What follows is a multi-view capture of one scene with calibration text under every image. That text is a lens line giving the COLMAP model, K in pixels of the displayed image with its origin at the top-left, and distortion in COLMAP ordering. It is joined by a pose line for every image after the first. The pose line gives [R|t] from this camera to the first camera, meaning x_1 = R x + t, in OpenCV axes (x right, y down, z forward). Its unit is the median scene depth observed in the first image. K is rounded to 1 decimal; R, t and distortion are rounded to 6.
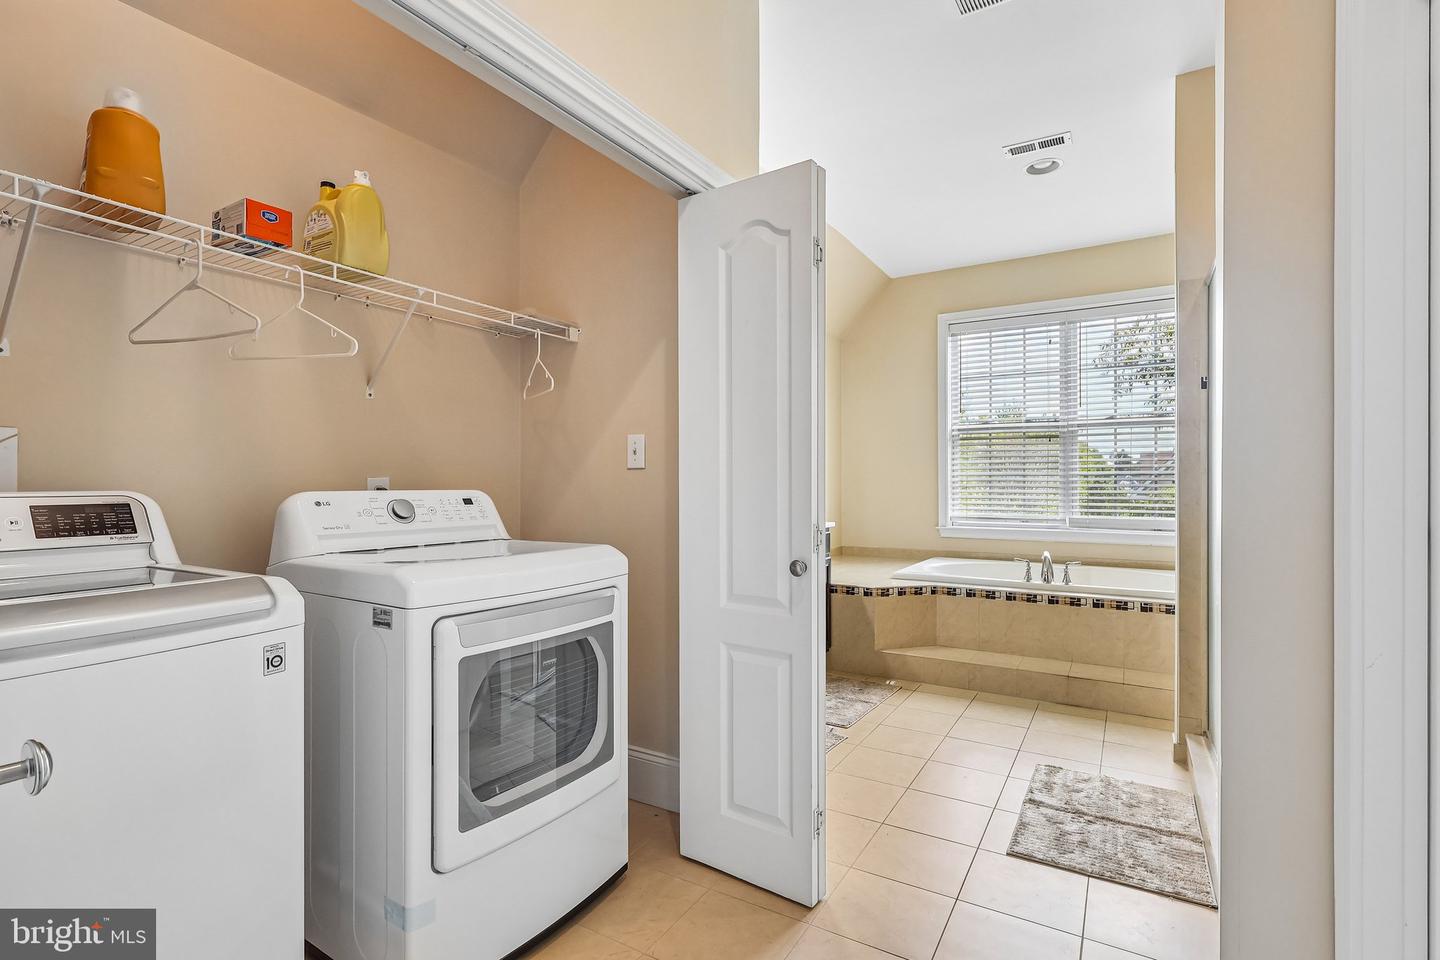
lens RADIAL K [[677.0, 0, 715.7], [0, 677.0, 479.3], [0, 0, 1]] dist [0.002638, -0.000159]
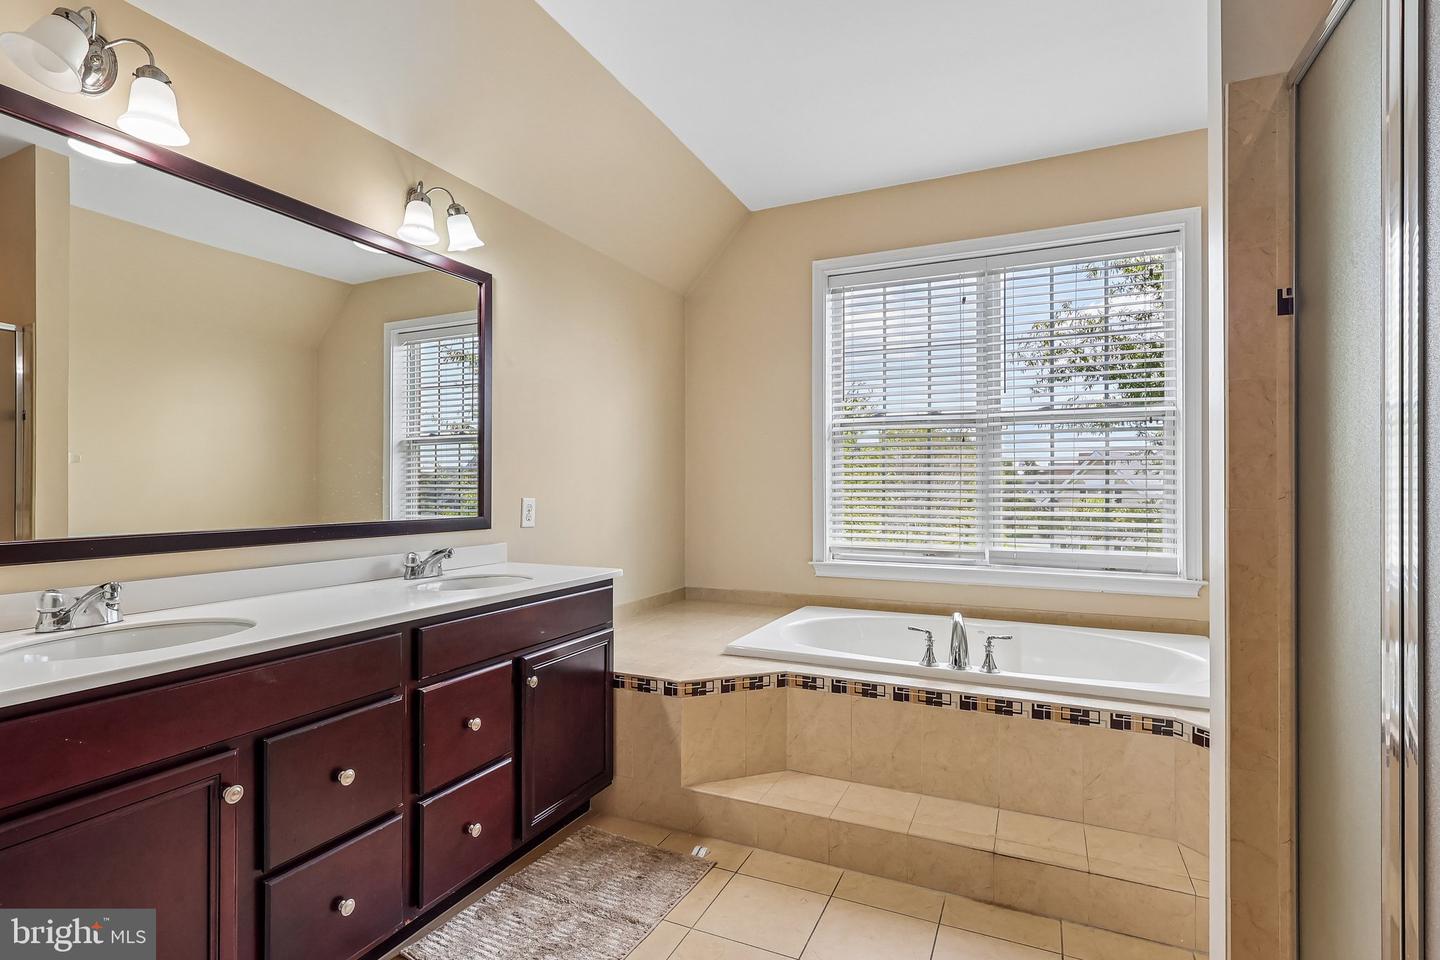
lens RADIAL K [[677.0, 0, 715.7], [0, 677.0, 479.3], [0, 0, 1]] dist [0.002638, -0.000159]
pose [[0.994414, 0.004000, 0.105473, 0.197939], [-0.003143, 0.999961, -0.008294, -0.012038], [-0.105502, 0.007916, 0.994388, 0.397854]]
